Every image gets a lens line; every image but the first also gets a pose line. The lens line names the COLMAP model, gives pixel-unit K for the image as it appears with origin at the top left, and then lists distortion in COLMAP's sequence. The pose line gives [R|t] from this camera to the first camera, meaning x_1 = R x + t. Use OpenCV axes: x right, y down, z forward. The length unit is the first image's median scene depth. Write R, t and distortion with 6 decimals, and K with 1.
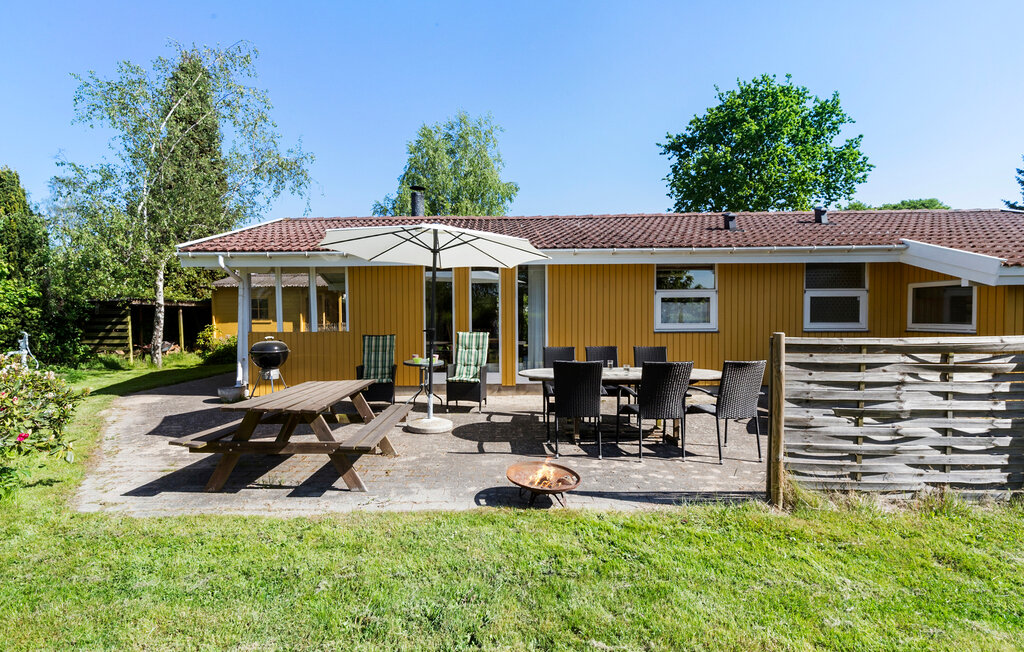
lens RADIAL K [[462.5, 0, 512.0], [0, 462.5, 326.0], [0, 0, 1]] dist [0.002699, 0.000474]
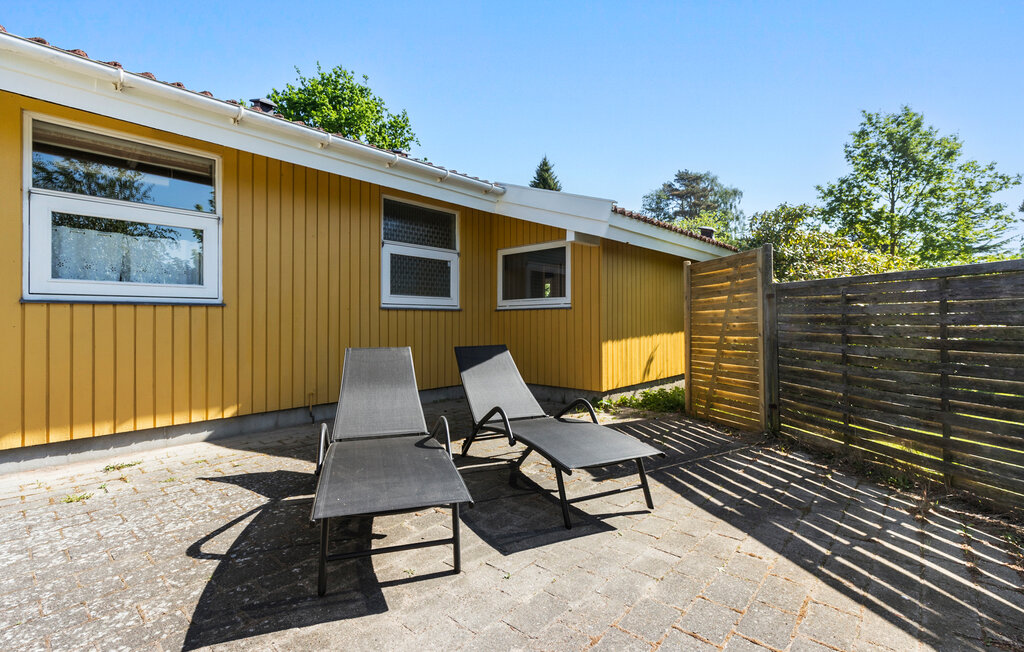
lens RADIAL K [[462.5, 0, 512.0], [0, 462.5, 326.0], [0, 0, 1]] dist [0.002699, 0.000474]
pose [[0.672737, -0.010127, 0.739813, 0.196491], [0.015632, 0.999878, -0.000528, 0.026551], [-0.739717, 0.011920, 0.672813, 0.309748]]
